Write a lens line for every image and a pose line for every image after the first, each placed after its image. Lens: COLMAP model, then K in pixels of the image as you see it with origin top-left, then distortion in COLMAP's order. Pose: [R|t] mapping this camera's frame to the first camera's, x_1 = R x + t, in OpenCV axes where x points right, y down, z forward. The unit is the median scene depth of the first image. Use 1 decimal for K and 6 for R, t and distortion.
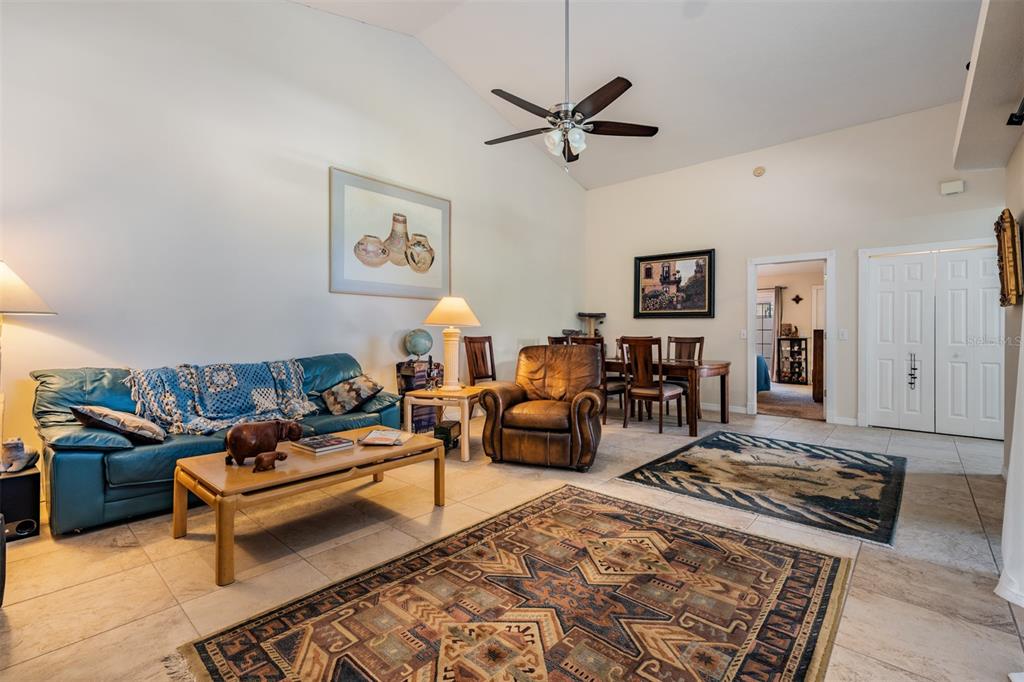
lens RADIAL K [[462.9, 0, 503.6], [0, 462.9, 335.3], [0, 0, 1]] dist [0.009634, -0.000570]
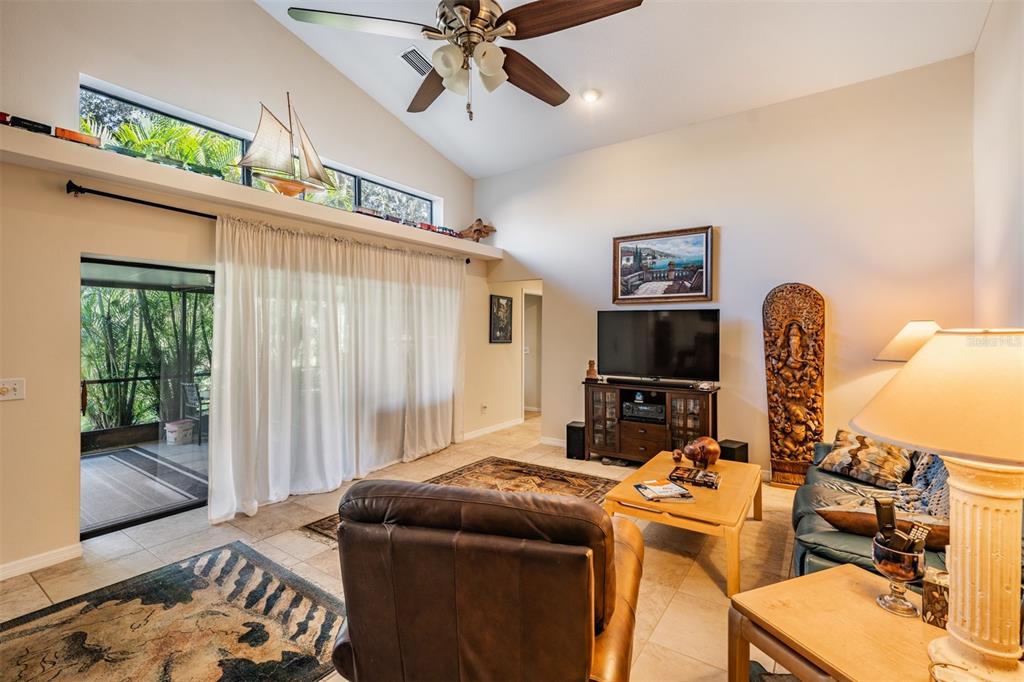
lens RADIAL K [[462.9, 0, 502.1], [0, 462.9, 330.2], [0, 0, 1]] dist [0.009634, -0.000570]
pose [[-0.993956, -0.003388, -0.109727, 0.186861], [-0.004231, 0.999963, 0.007452, -0.116687], [0.109698, 0.007871, -0.993934, 1.838804]]
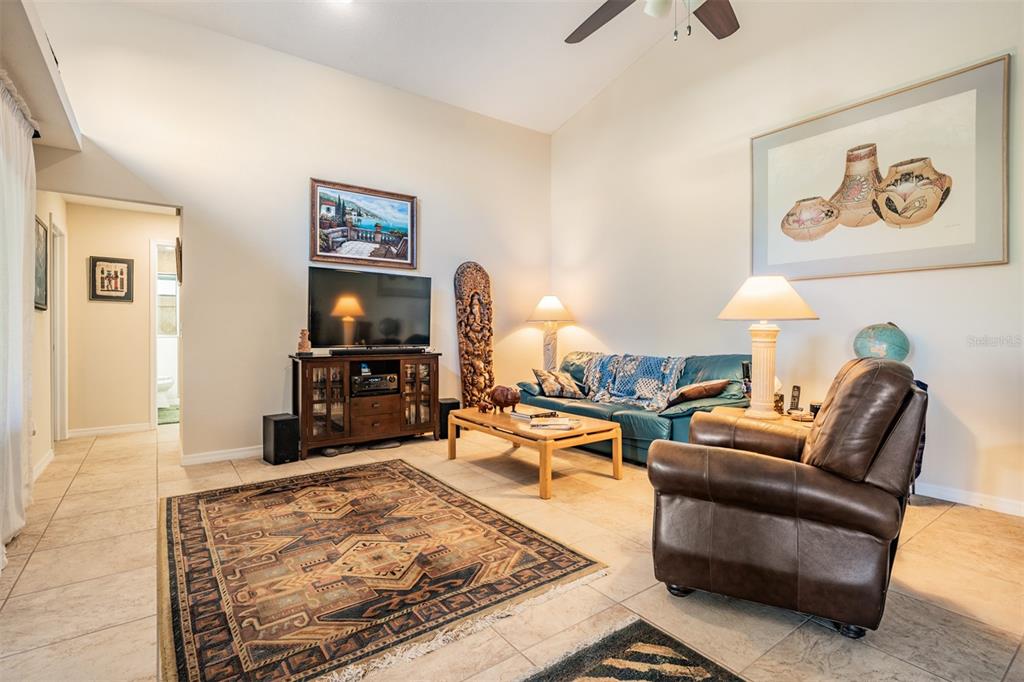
lens RADIAL K [[488.4, 0, 511.9], [0, 488.4, 337.4], [0, 0, 1]] dist [-0.000626, 0.000657]
pose [[-0.206671, 0.009054, -0.978369, 0.874188], [-0.009189, 0.999895, 0.011194, 0.001043], [0.978367, 0.011303, -0.206566, 1.083600]]
